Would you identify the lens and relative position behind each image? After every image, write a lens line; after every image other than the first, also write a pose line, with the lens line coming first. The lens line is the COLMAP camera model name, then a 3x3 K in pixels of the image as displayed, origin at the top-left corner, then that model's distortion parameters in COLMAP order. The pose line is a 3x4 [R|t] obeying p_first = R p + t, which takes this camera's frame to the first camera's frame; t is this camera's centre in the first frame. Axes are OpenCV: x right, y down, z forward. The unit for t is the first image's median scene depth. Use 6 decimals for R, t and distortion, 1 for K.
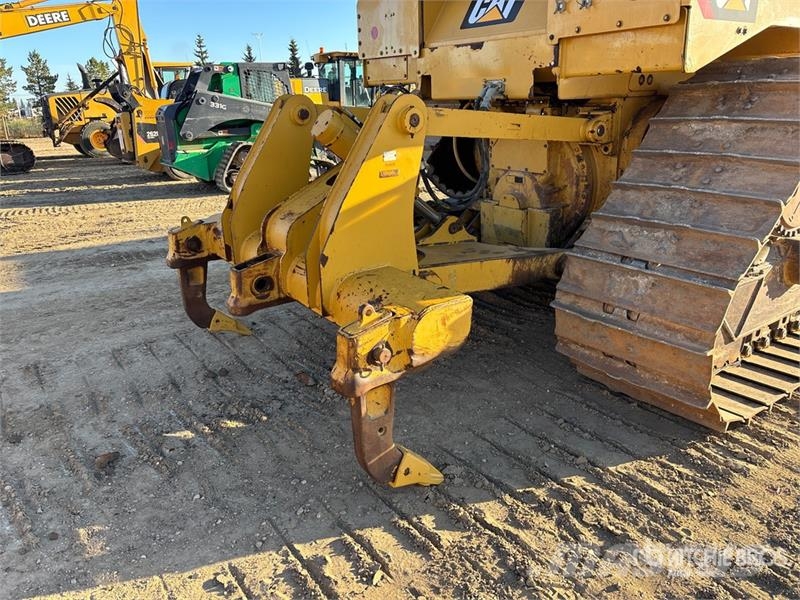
lens RADIAL K [[604.0, 0, 398.7], [0, 604.0, 298.9], [0, 0, 1]] dist [0.042834, -0.043006]
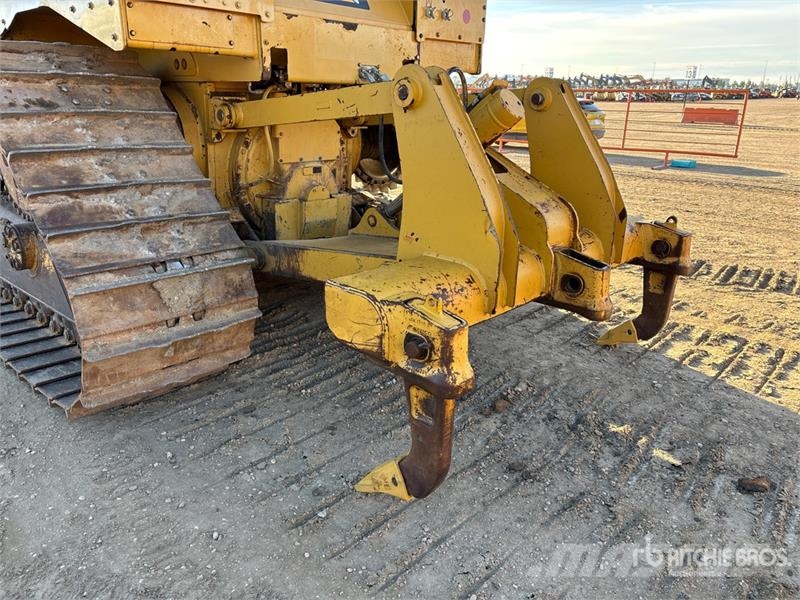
lens RADIAL K [[604.0, 0, 398.1], [0, 604.0, 301.7], [0, 0, 1]] dist [0.042834, -0.043006]
pose [[-0.212492, -0.290414, 0.933010, -0.894258], [0.301080, 0.888903, 0.345256, -0.342815], [-0.929623, 0.354274, -0.101447, 1.185537]]
